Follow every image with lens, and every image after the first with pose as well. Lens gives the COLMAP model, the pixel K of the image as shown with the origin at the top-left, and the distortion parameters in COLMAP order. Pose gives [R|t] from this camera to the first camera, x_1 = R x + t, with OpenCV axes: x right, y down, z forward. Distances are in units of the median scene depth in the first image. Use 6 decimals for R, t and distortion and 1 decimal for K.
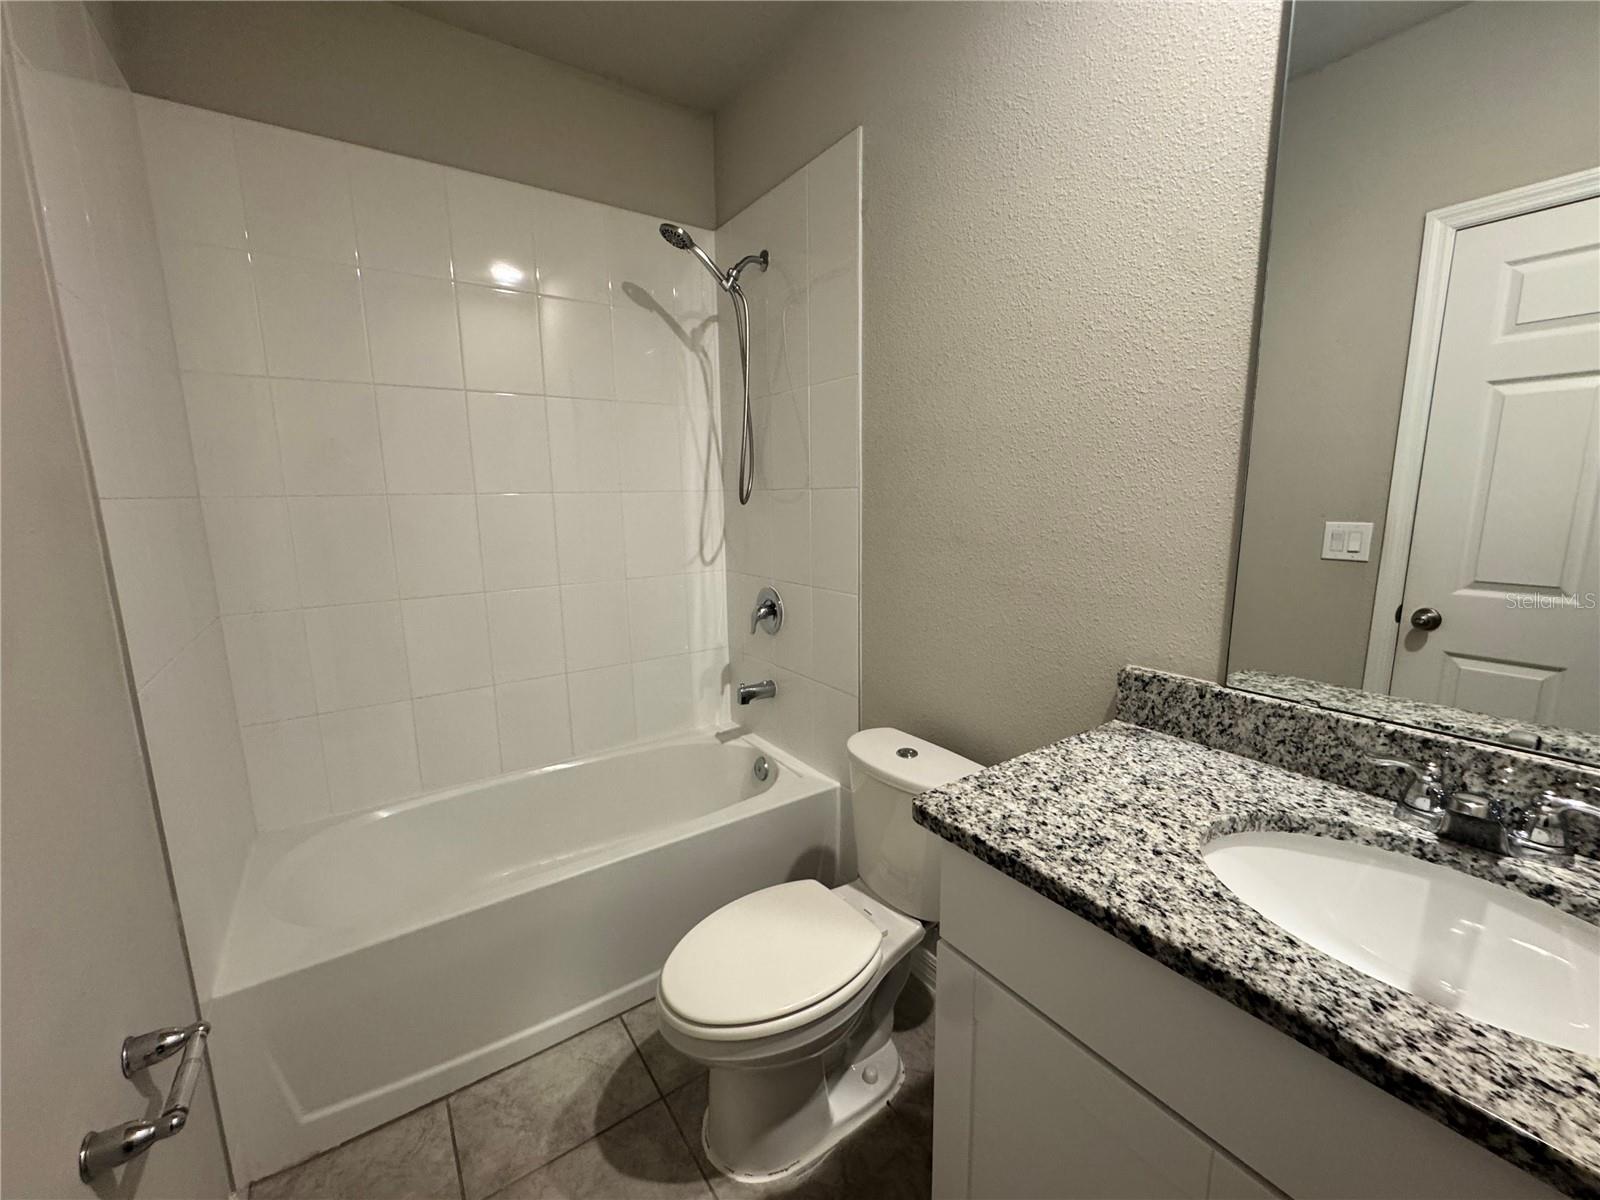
lens RADIAL K [[639.7, 0, 801.7], [0, 639.7, 600.1], [0, 0, 1]] dist [-0.001848, 0.000326]
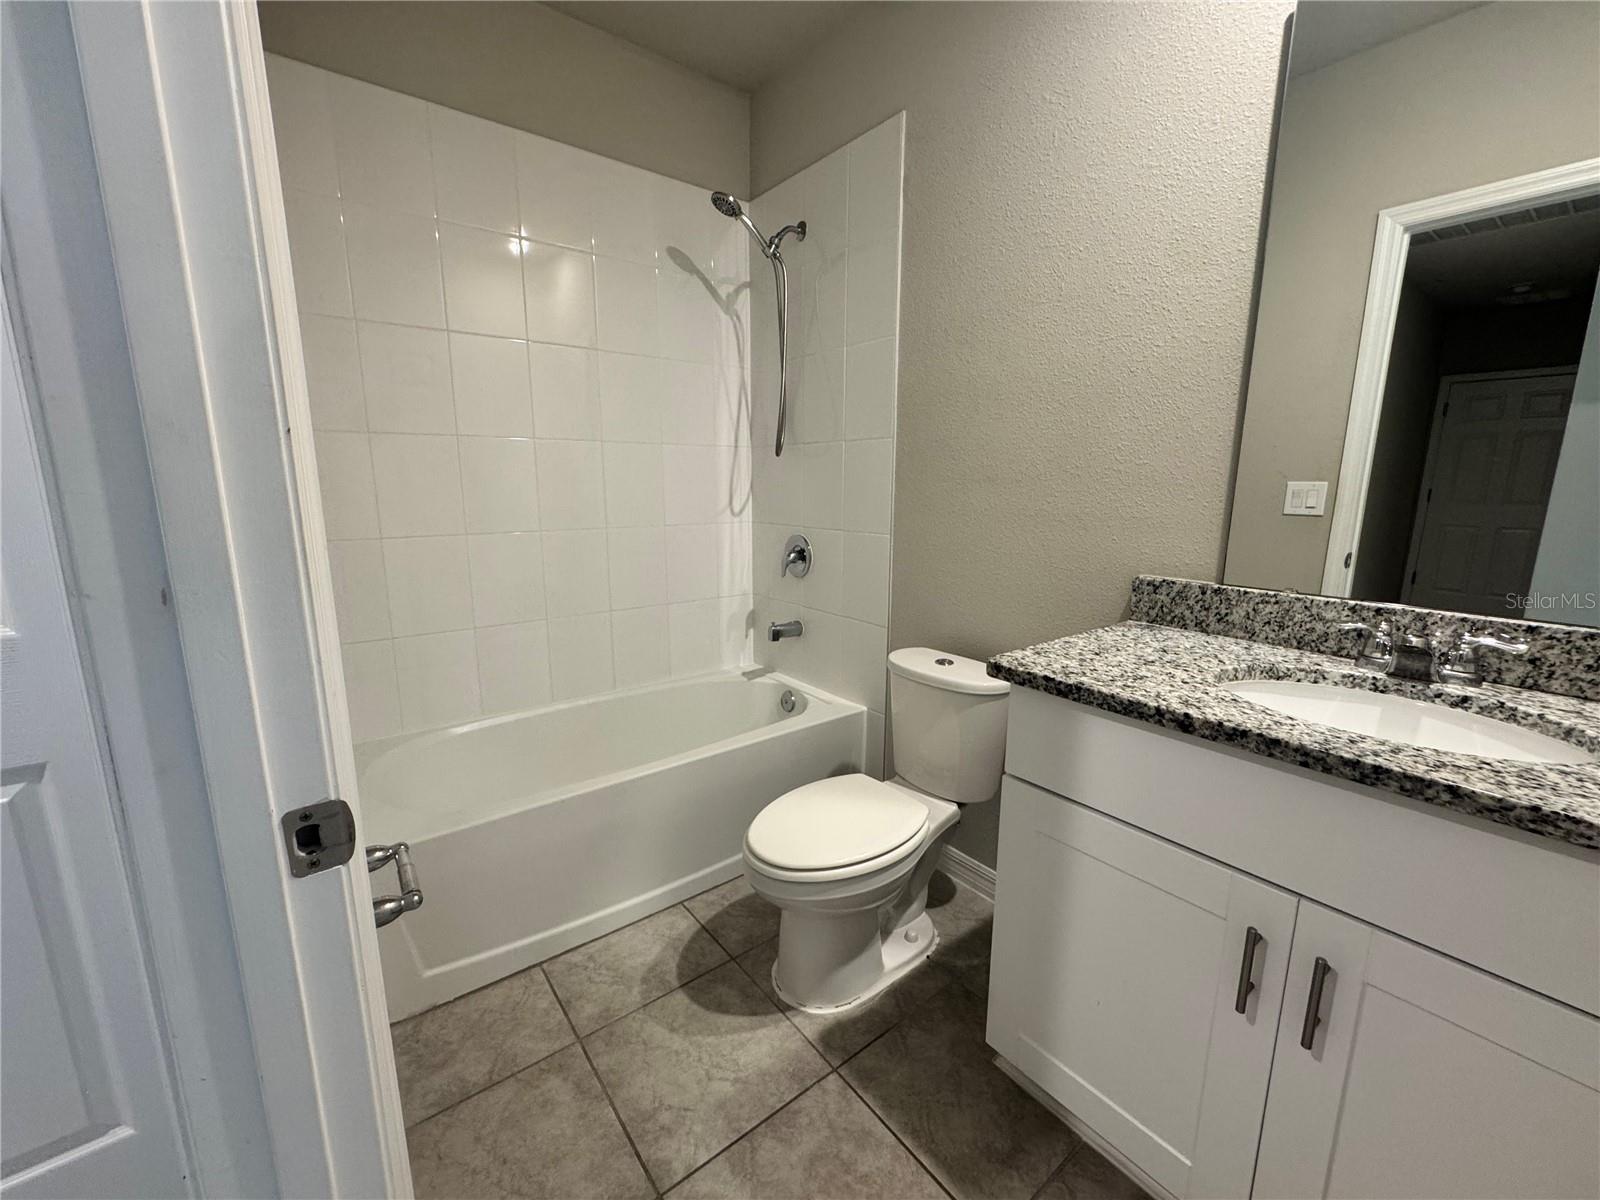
lens RADIAL K [[639.7, 0, 801.7], [0, 639.7, 600.1], [0, 0, 1]] dist [-0.001848, 0.000326]
pose [[0.998341, 0.008006, 0.057026, -0.187565], [-0.009069, 0.999790, 0.018393, 0.126867], [-0.056867, -0.018879, 0.998203, -0.161368]]
